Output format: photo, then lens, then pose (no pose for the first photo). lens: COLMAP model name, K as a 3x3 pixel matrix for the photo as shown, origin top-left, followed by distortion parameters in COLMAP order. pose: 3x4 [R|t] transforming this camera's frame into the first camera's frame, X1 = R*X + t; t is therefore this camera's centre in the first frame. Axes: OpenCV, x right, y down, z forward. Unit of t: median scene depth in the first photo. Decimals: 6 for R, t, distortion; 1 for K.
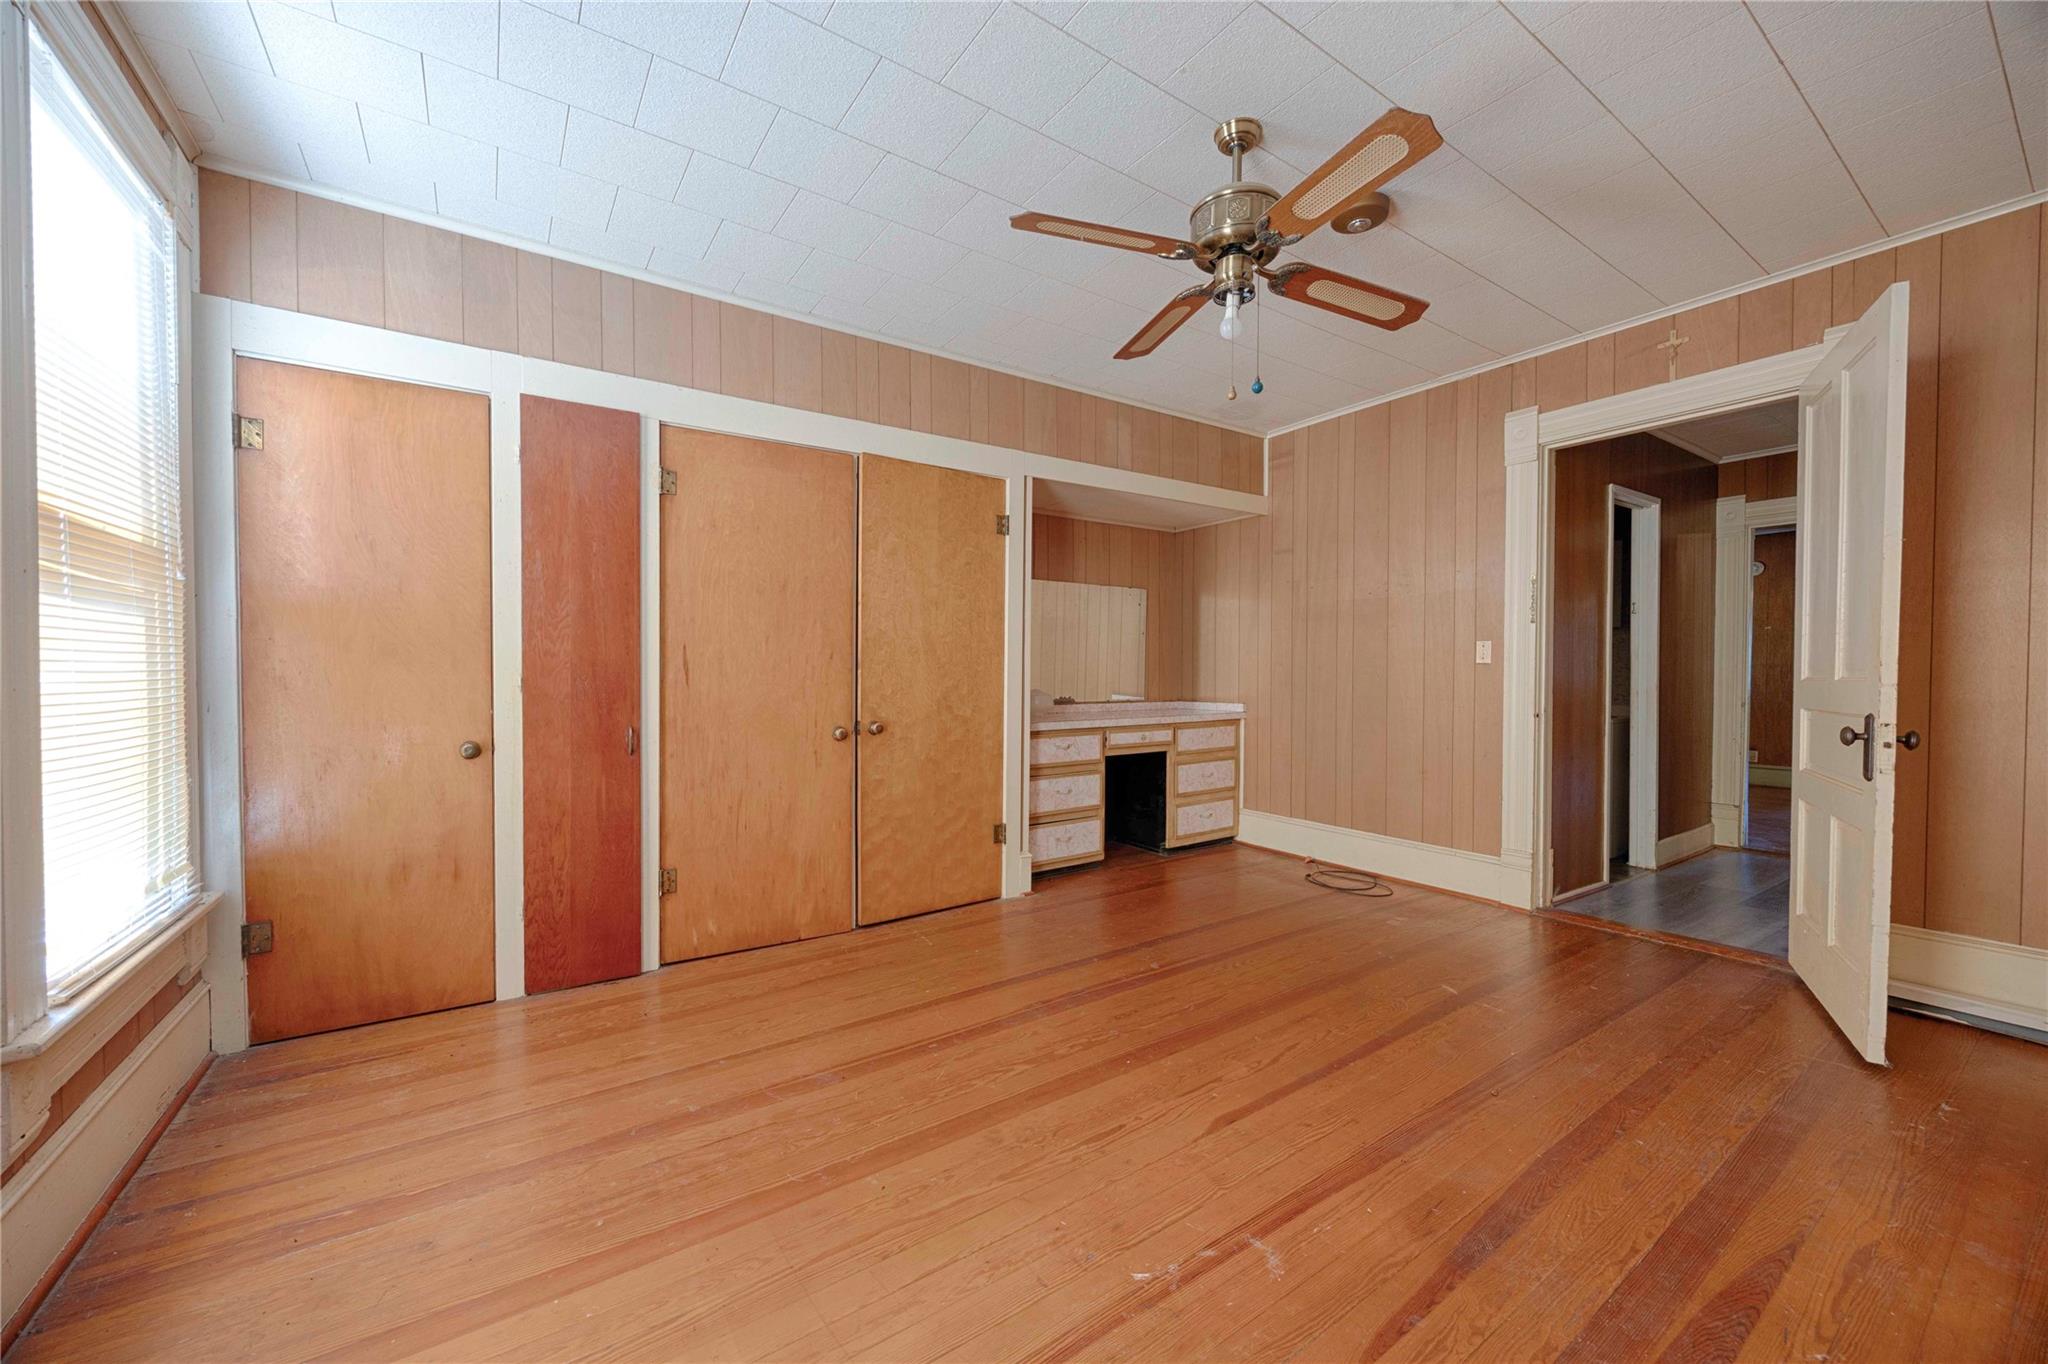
lens RADIAL K [[778.9, 0, 1028.2], [0, 778.9, 680.0], [0, 0, 1]] dist [-0.002121, -0.000064]
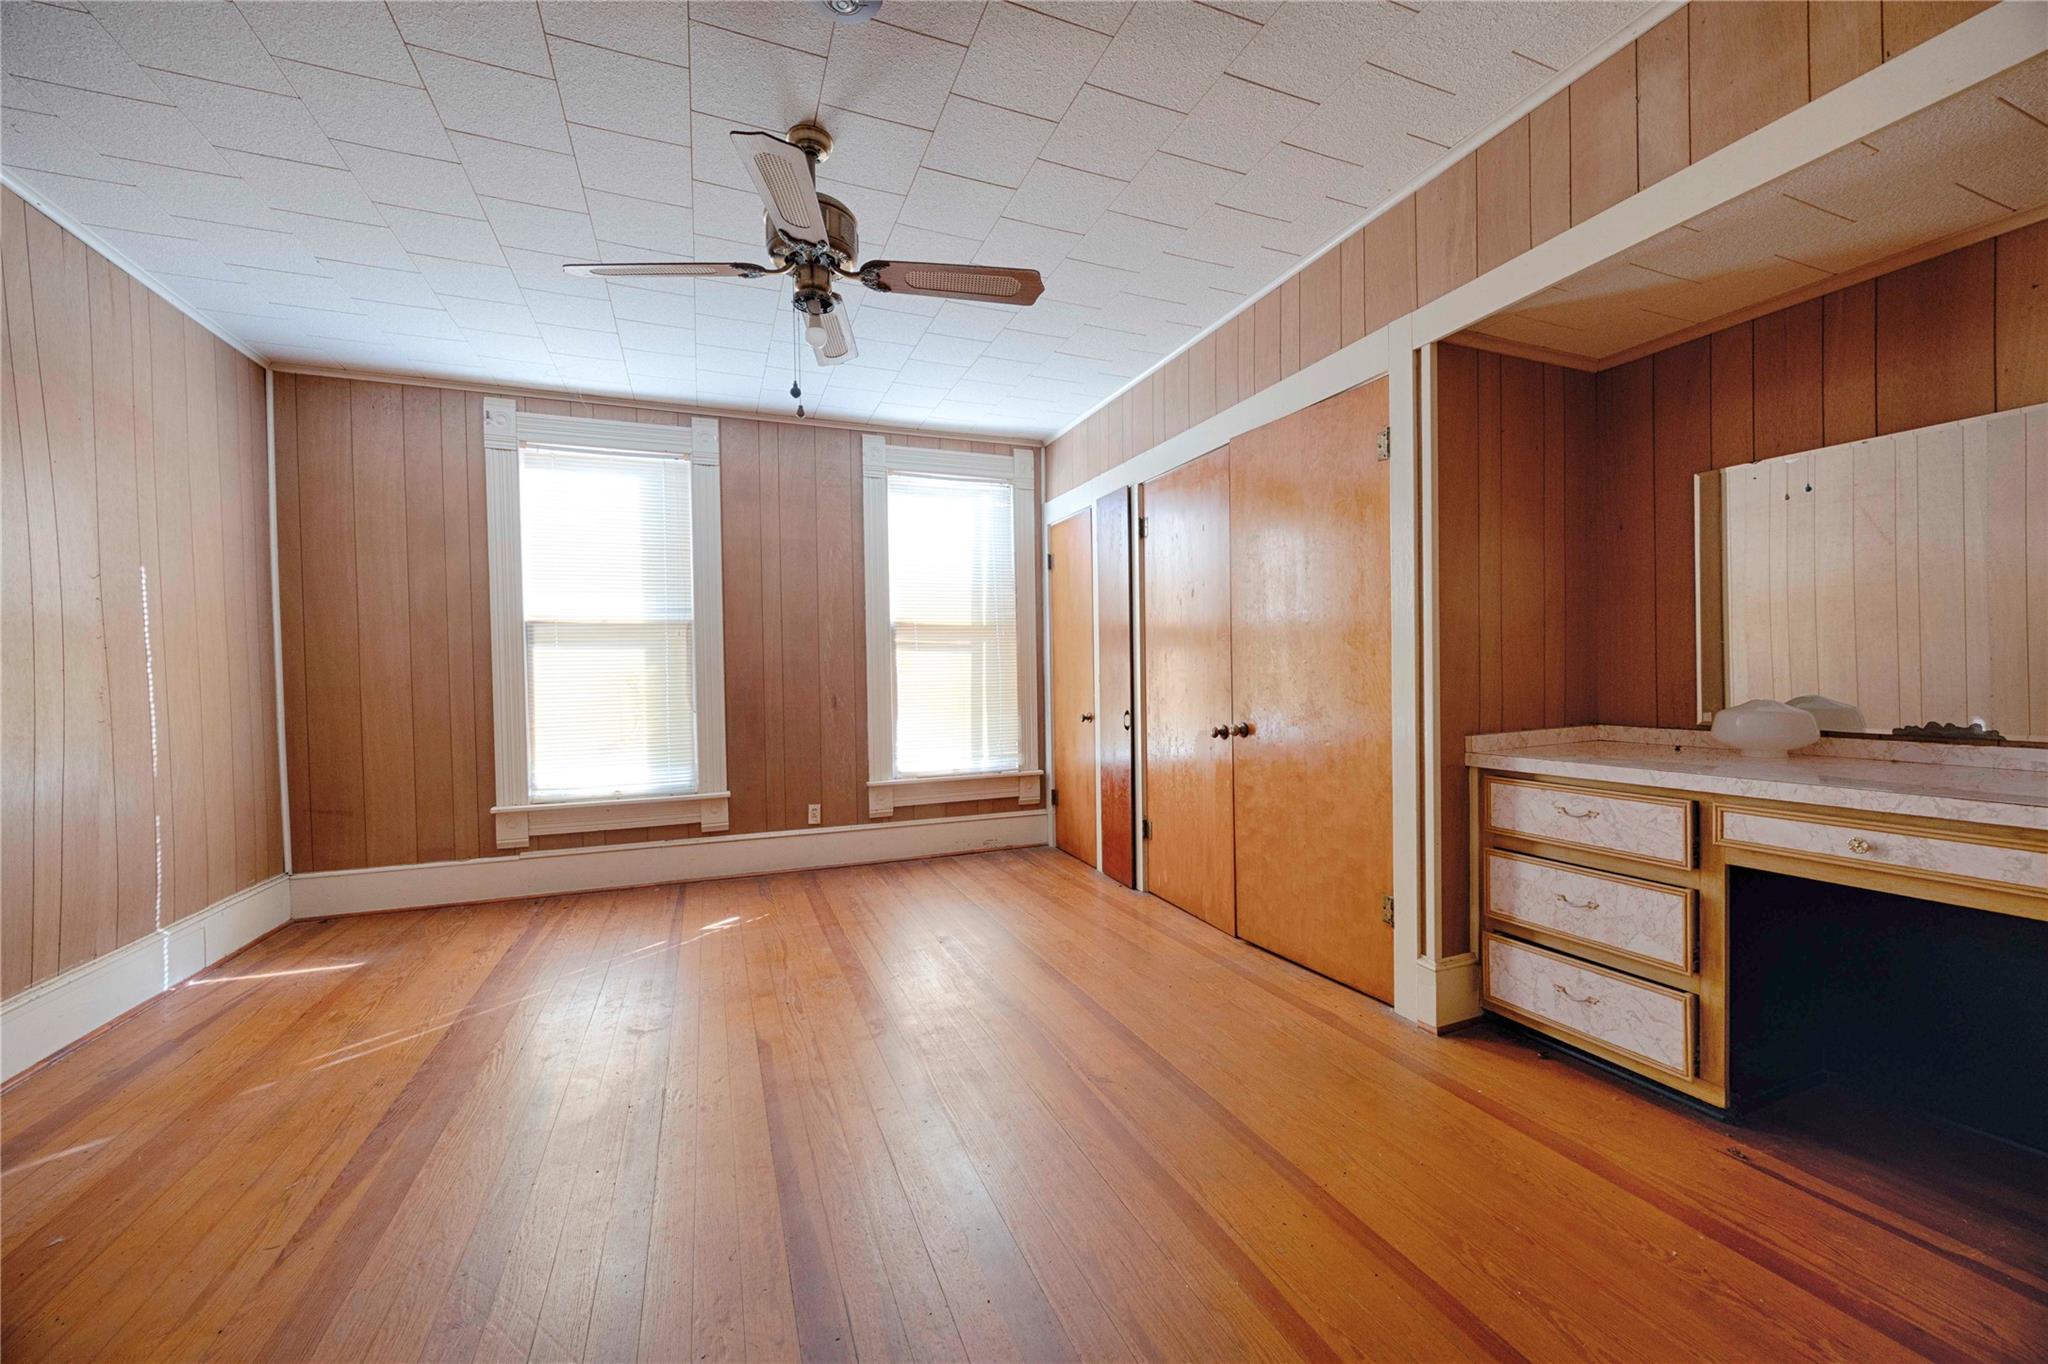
lens RADIAL K [[778.9, 0, 1013.5], [0, 778.9, 679.7], [0, 0, 1]] dist [-0.002121, -0.000064]
pose [[-0.225254, 0.014638, -0.974190, 0.653225], [0.009647, 0.999872, 0.012793, -0.011027], [0.974252, -0.006516, -0.225366, 0.802481]]
